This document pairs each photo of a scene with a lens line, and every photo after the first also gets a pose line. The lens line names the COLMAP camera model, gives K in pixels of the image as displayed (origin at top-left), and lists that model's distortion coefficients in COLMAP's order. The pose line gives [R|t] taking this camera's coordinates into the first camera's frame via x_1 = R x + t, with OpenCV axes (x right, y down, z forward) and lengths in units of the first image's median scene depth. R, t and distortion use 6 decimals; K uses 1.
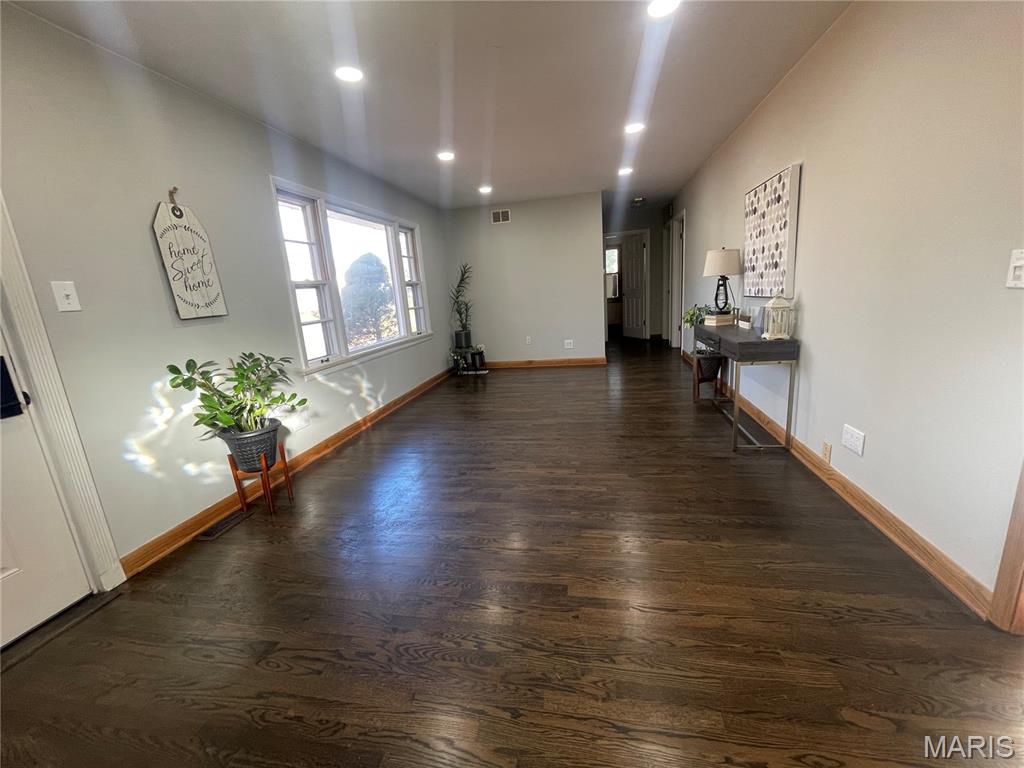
lens RADIAL K [[412.3, 0, 512.0], [0, 412.3, 384.0], [0, 0, 1]] dist [-0.002716, -0.000188]
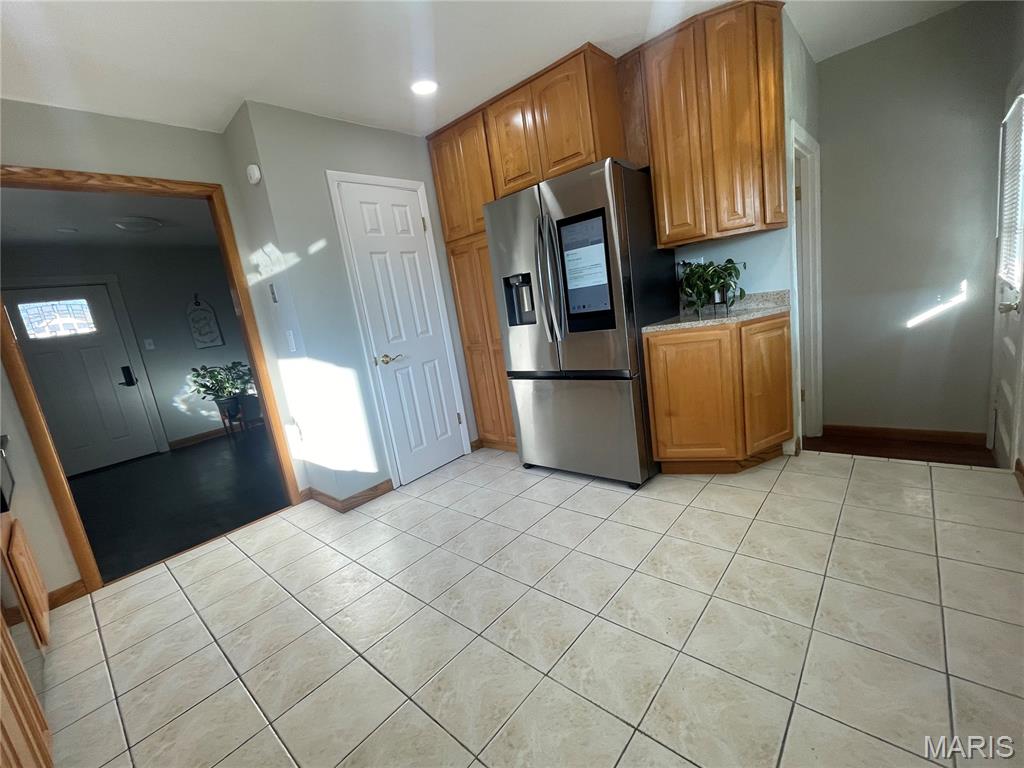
lens RADIAL K [[431.9, 0, 509.3], [0, 431.9, 384.2], [0, 0, 1]] dist [0.001310, 0.000420]
pose [[0.862688, 0.038154, -0.504295, 1.636813], [-0.026182, 0.999182, 0.030808, -0.063847], [0.505058, -0.013375, 0.862982, -0.198530]]
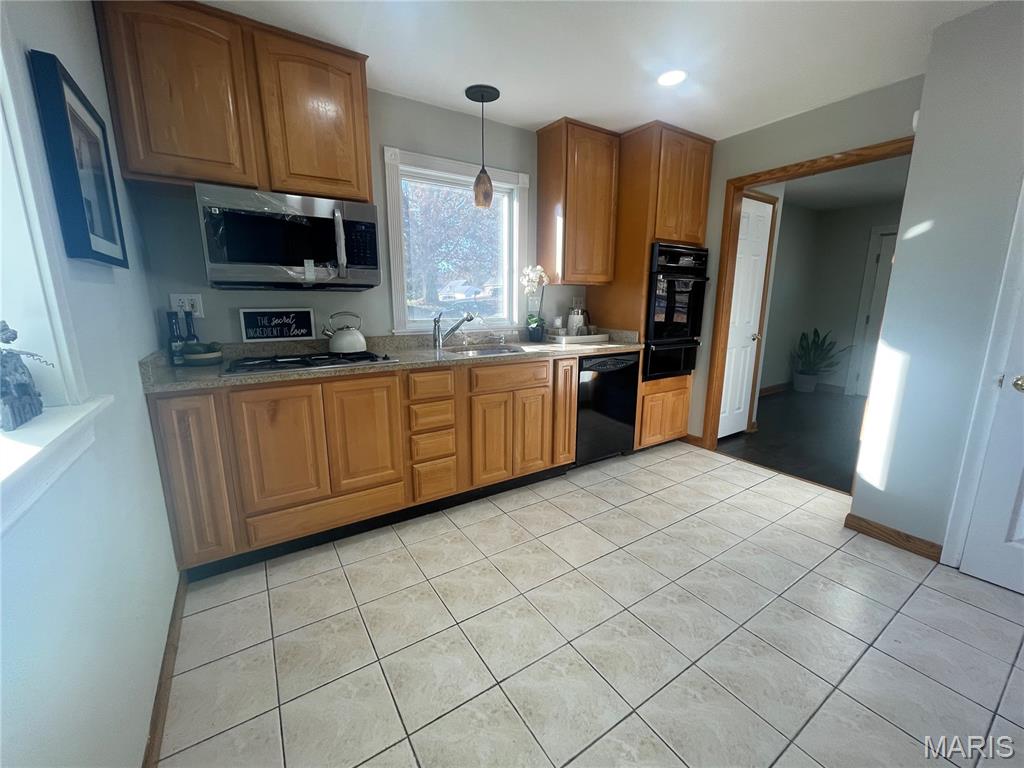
lens RADIAL K [[412.2, 0, 512.0], [0, 412.2, 384.0], [0, 0, 1]] dist [-0.040742, 0.016408]
pose [[-0.709762, 0.207246, -0.673266, 1.794653], [-0.108097, 0.912382, 0.394808, -0.251337], [0.696098, 0.352998, -0.625172, 0.452668]]
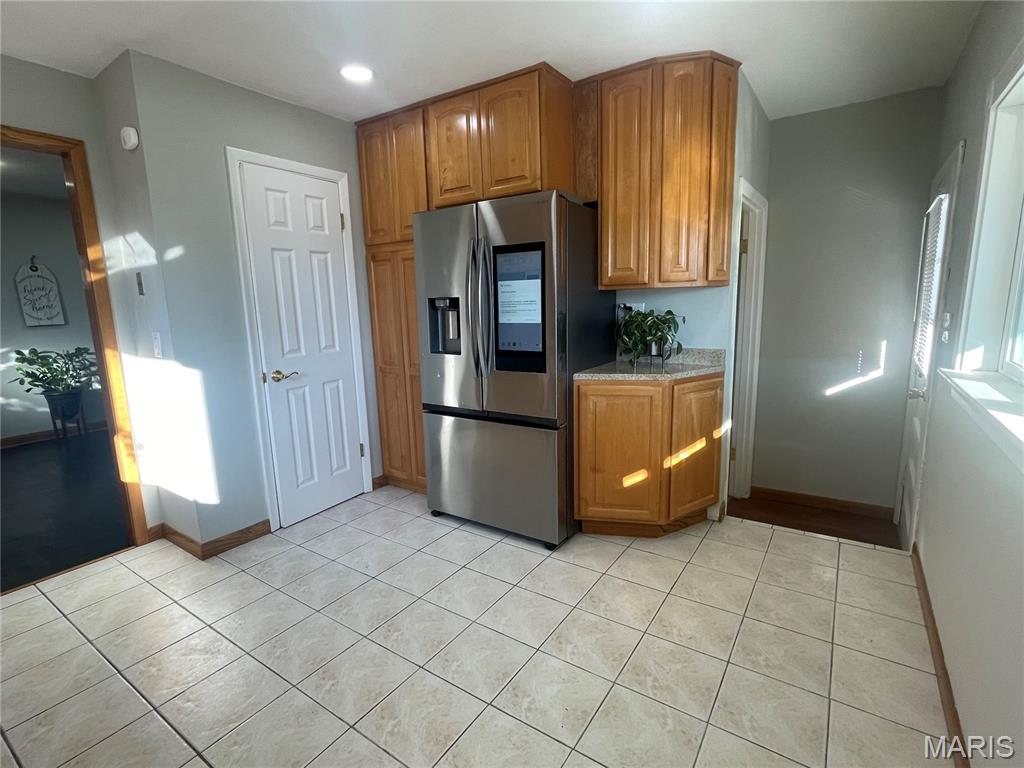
lens RADIAL K [[497.0, 0, 509.1], [0, 497.0, 384.4], [0, 0, 1]] dist [-0.000117, 0.001455]
pose [[0.921177, 0.111757, -0.372751, 1.660269], [-0.122620, 0.992439, -0.005482, -0.123395], [0.369319, 0.050757, 0.927915, -0.207701]]
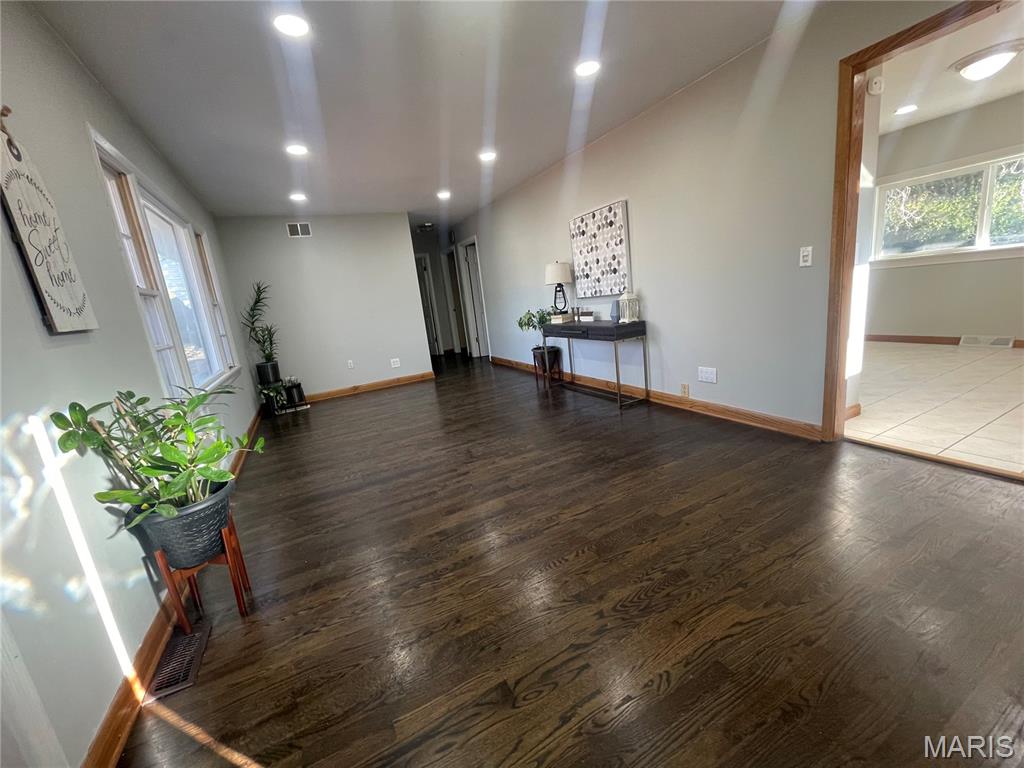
lens RADIAL K [[412.3, 0, 512.0], [0, 412.3, 384.0], [0, 0, 1]] dist [-0.002716, -0.000188]
pose [[0.787975, -0.147893, 0.597681, -0.536939], [0.191754, 0.981393, -0.009965, 0.032854], [-0.585086, 0.122459, 0.801672, 0.145505]]
